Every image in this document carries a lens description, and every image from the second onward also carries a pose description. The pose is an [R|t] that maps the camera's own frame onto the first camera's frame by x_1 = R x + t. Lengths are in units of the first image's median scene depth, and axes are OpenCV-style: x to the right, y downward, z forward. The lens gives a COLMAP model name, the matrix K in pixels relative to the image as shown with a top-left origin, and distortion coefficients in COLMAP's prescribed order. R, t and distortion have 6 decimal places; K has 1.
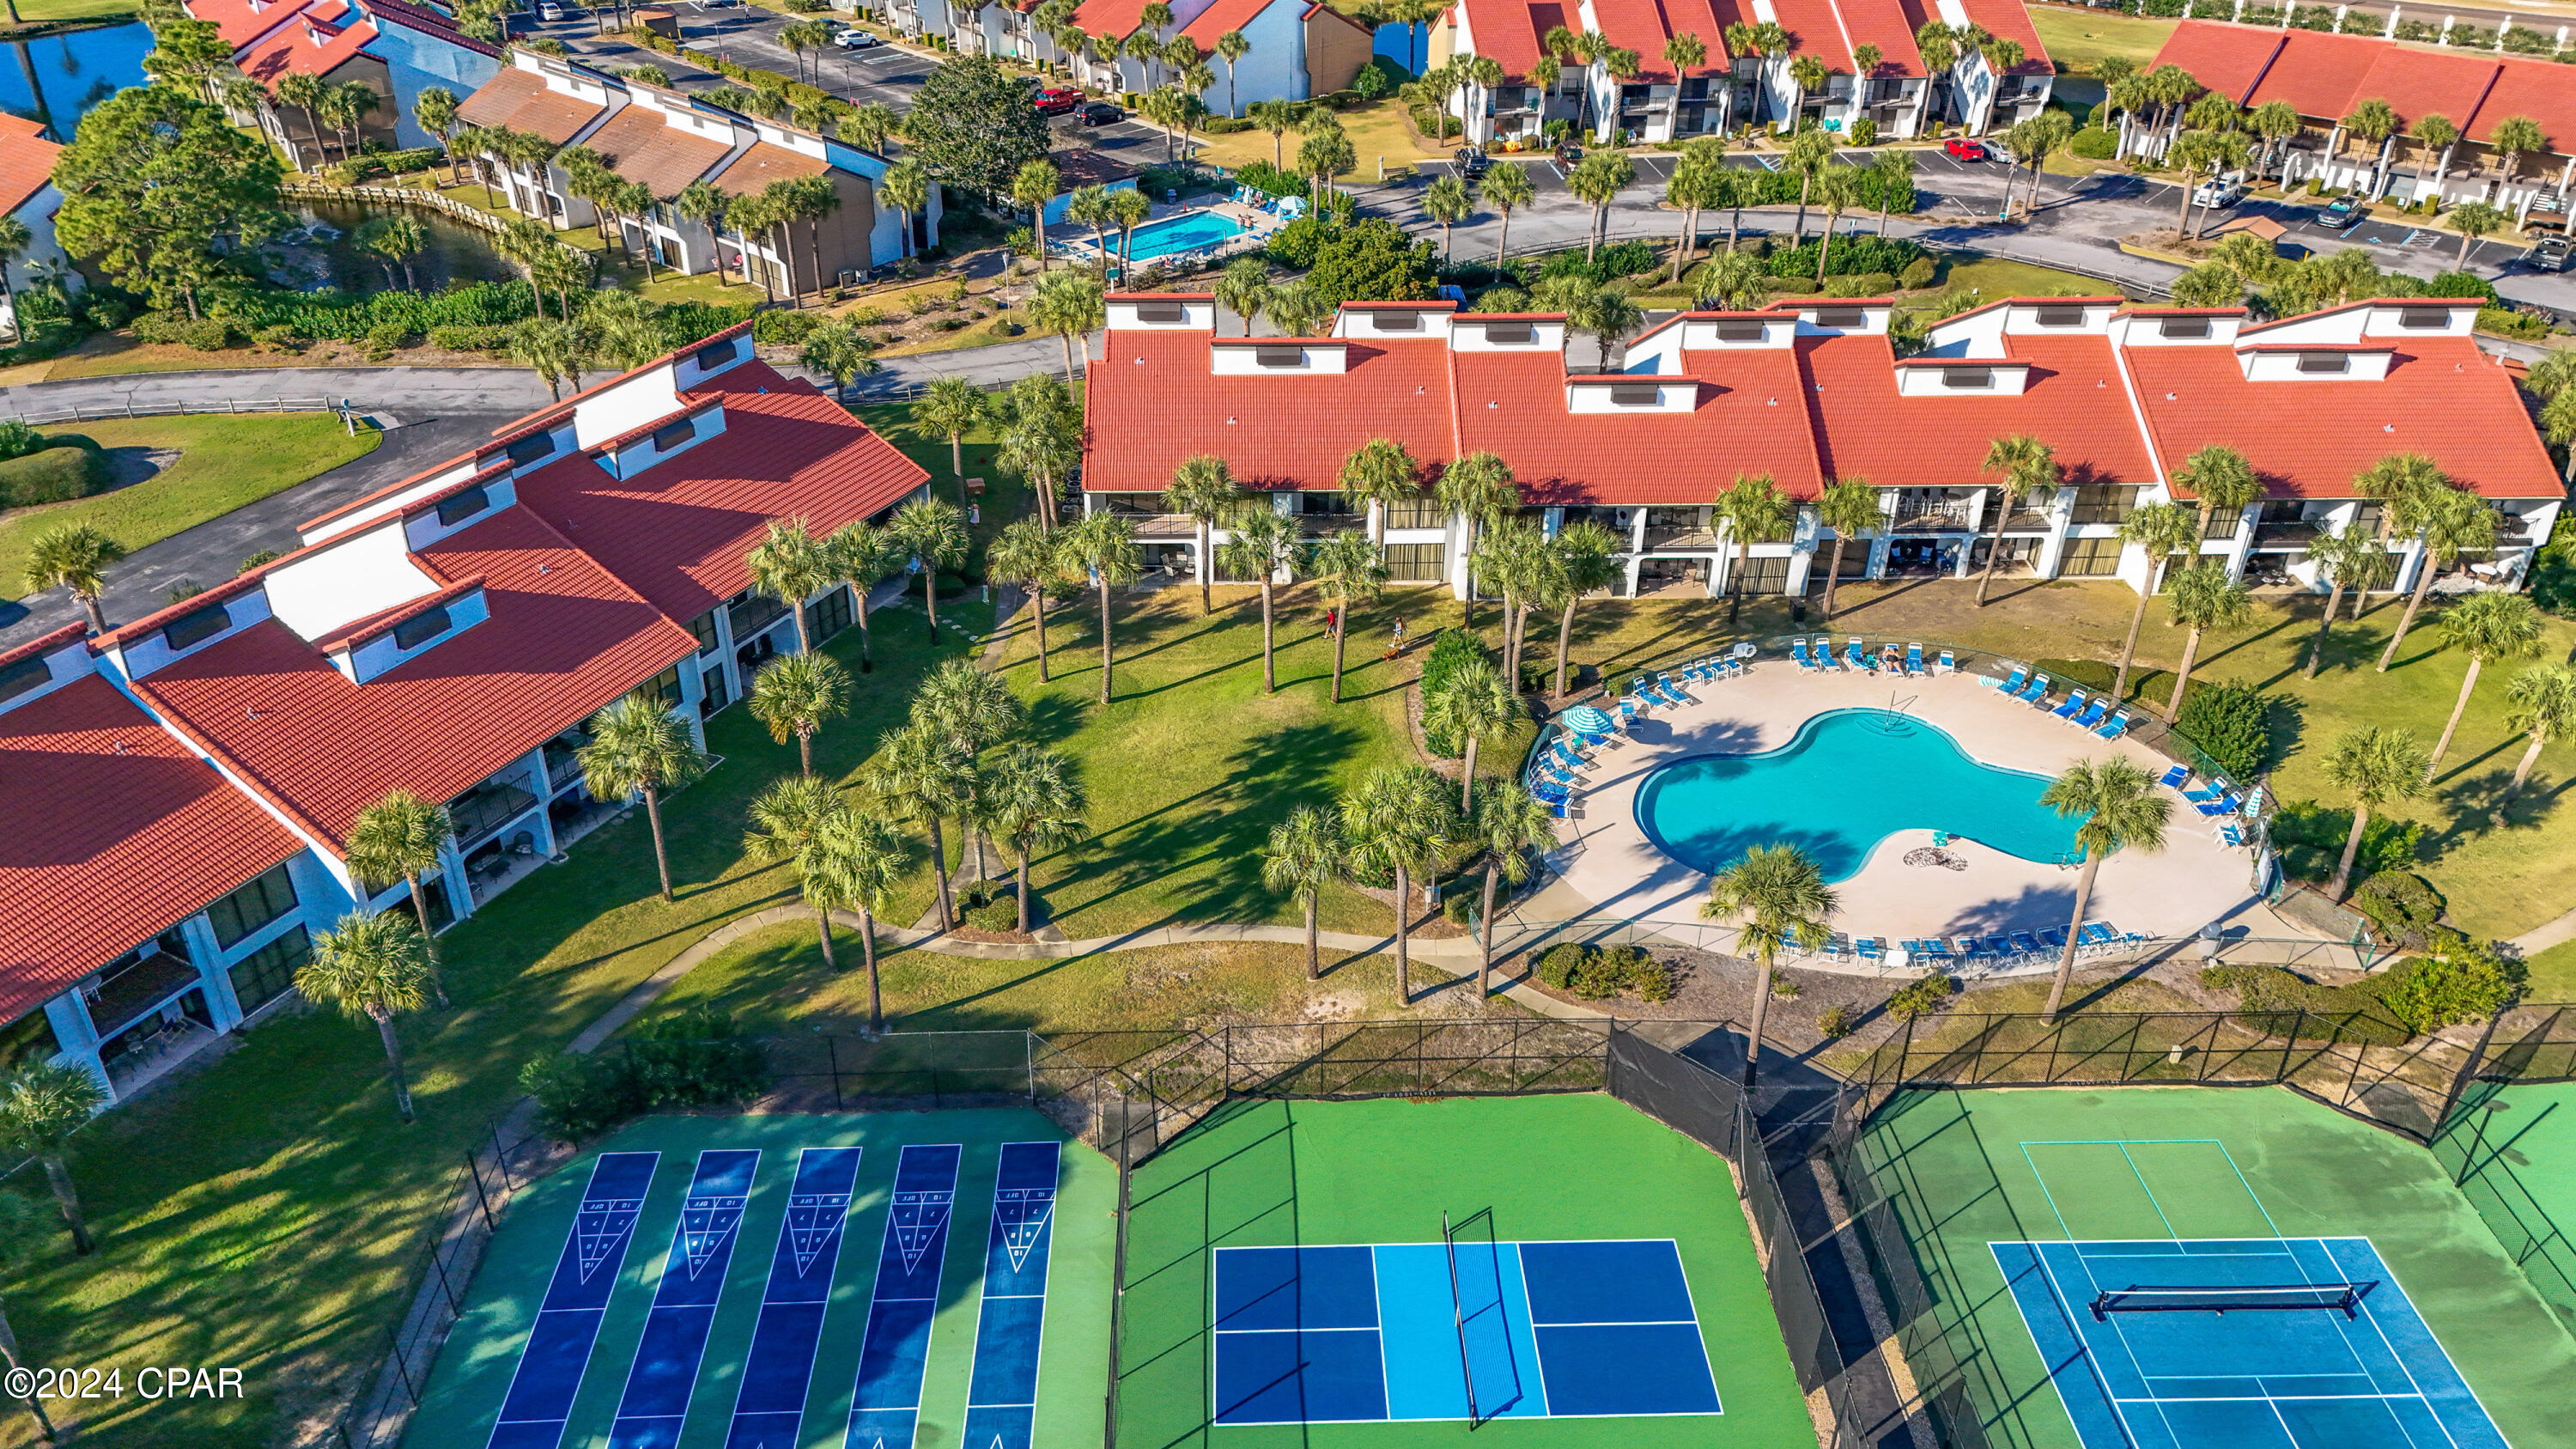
lens RADIAL K [[1890.3, 0, 1279.7], [0, 1890.3, 714.3], [0, 0, 1]] dist [0.083711, -0.080313]
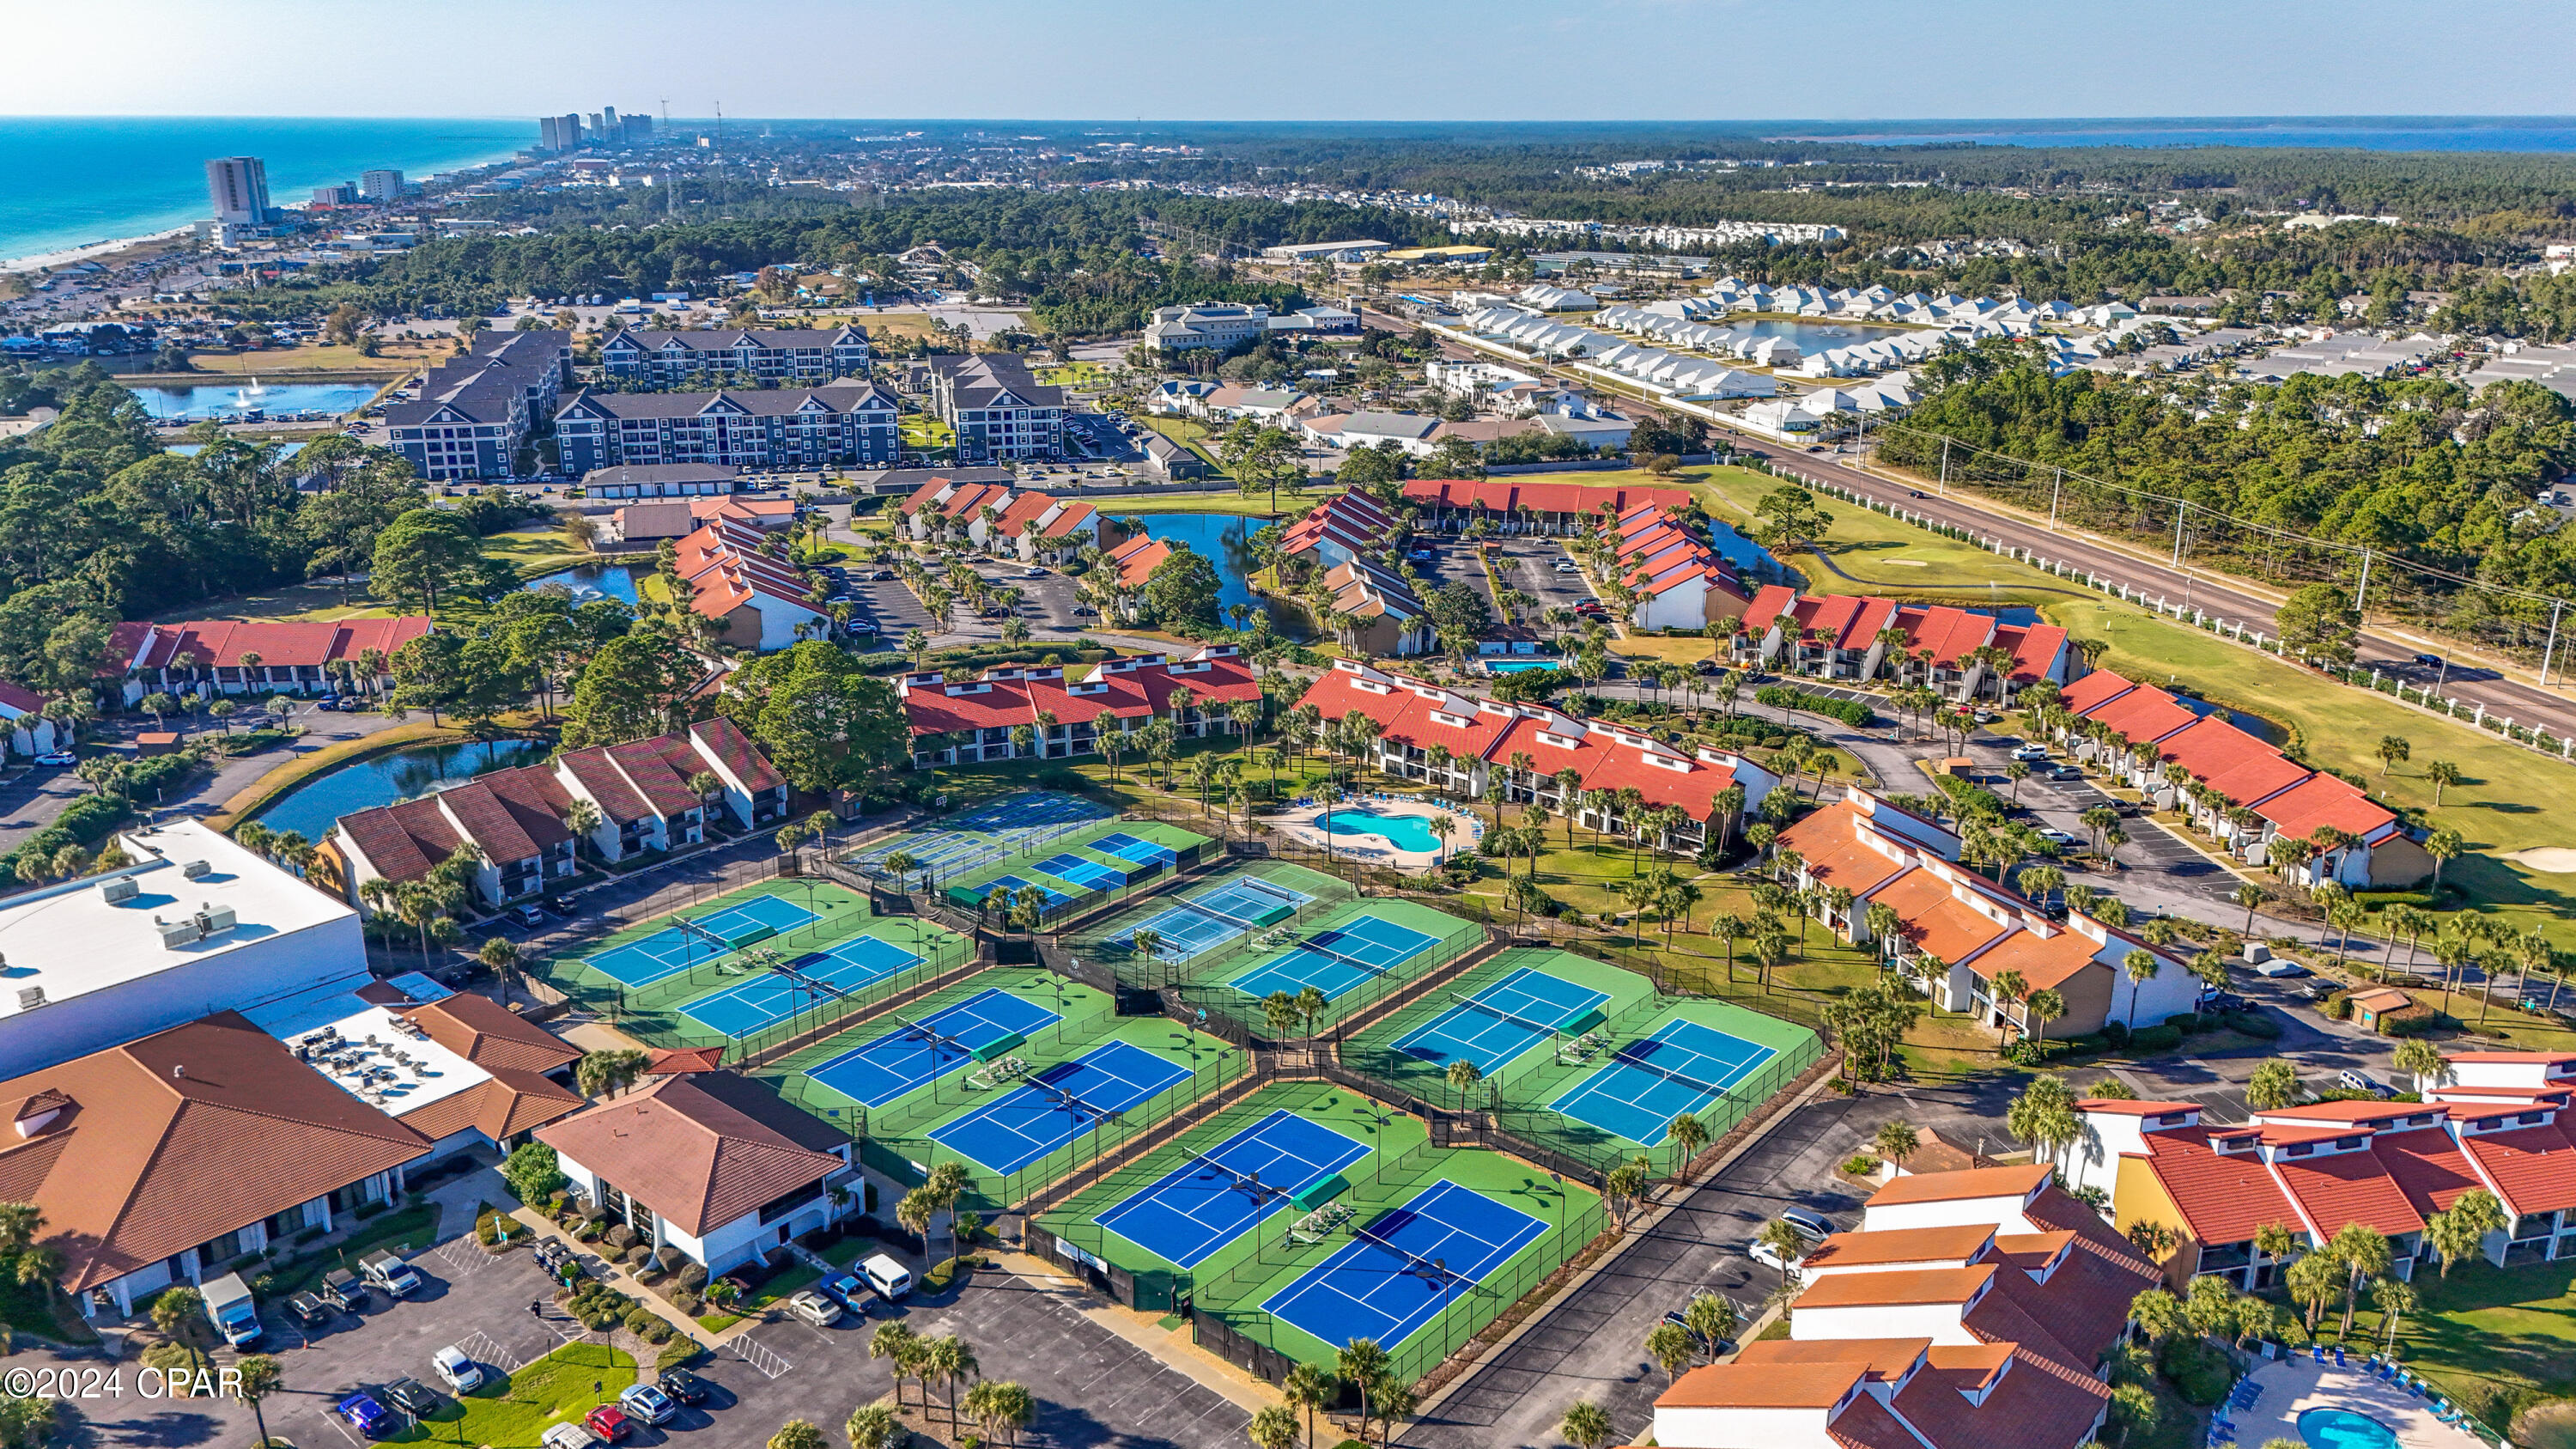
lens RADIAL K [[1890.3, 0, 1279.7], [0, 1890.3, 714.3], [0, 0, 1]] dist [0.083711, -0.080313]
pose [[0.735991, 0.196492, -0.647848, 1.906371], [-0.343899, 0.932802, -0.107771, 0.232550], [0.583138, 0.302113, 0.754107, -1.364244]]
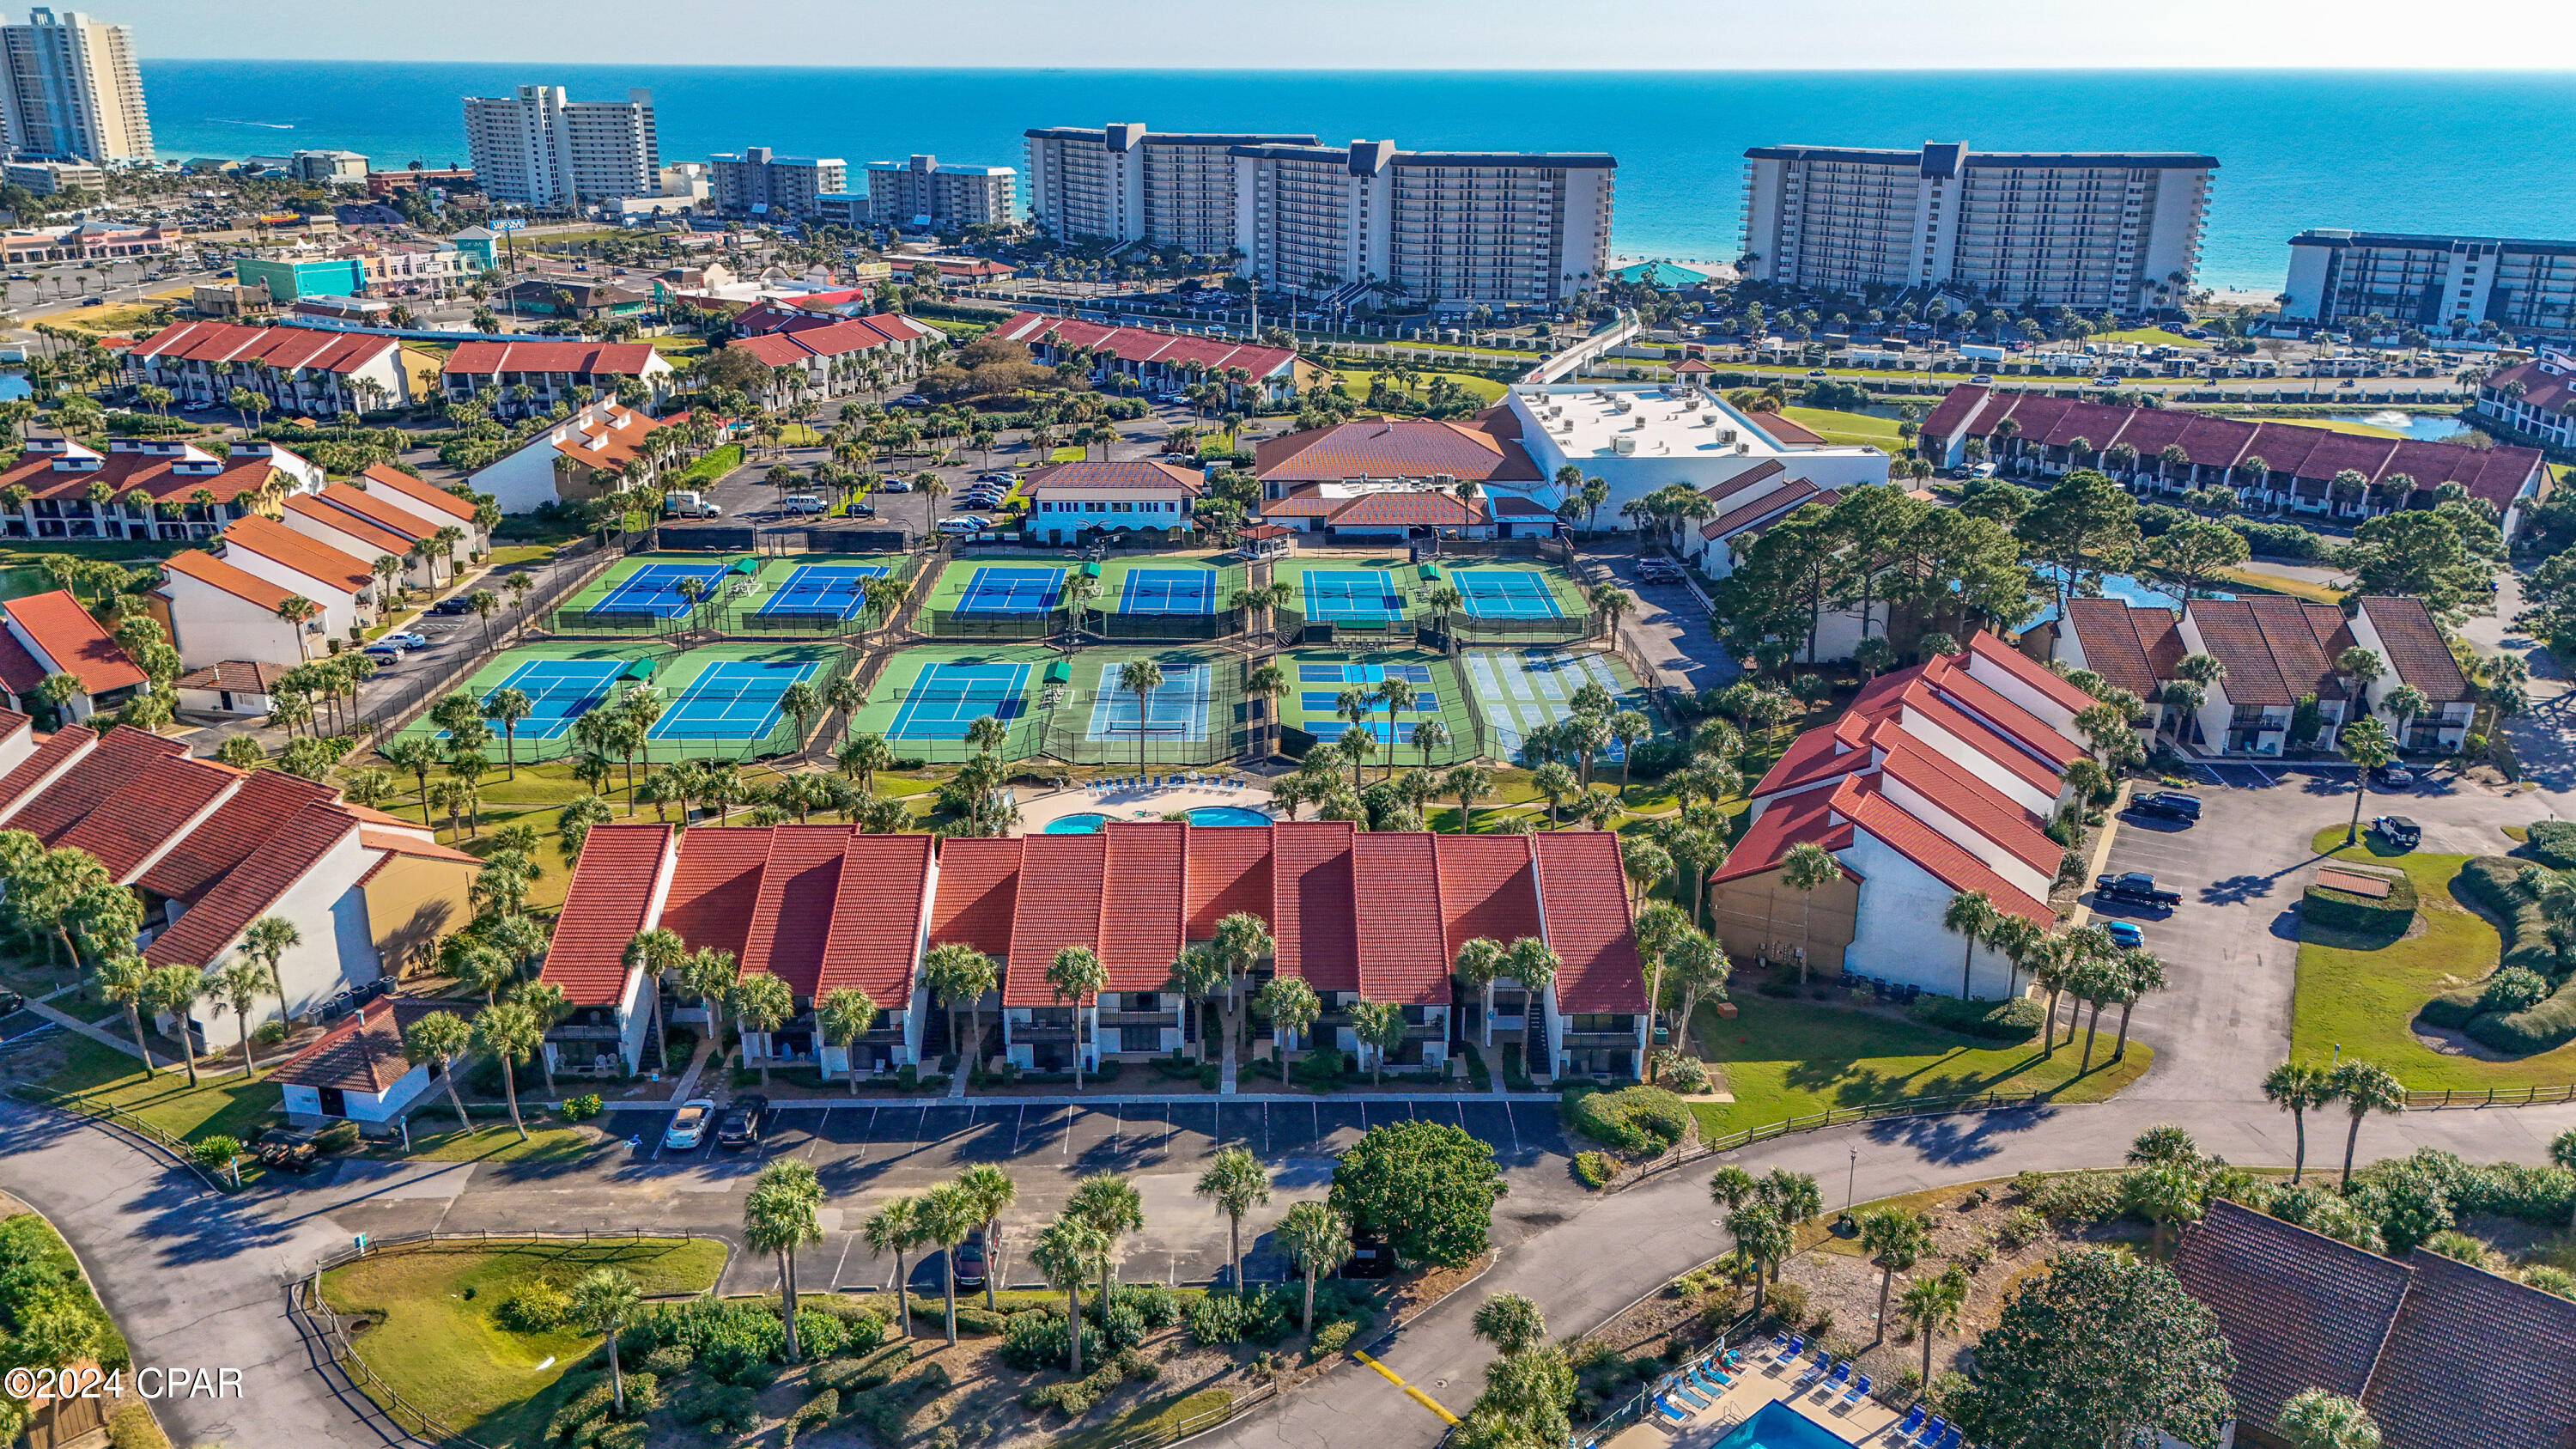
lens RADIAL K [[1890.3, 0, 1279.7], [0, 1890.3, 714.3], [0, 0, 1]] dist [0.083711, -0.080313]
pose [[-0.999858, -0.014713, 0.008155, 0.142125], [-0.003206, 0.642536, 0.766249, -1.354803], [-0.016514, 0.766114, -0.642492, 1.877284]]
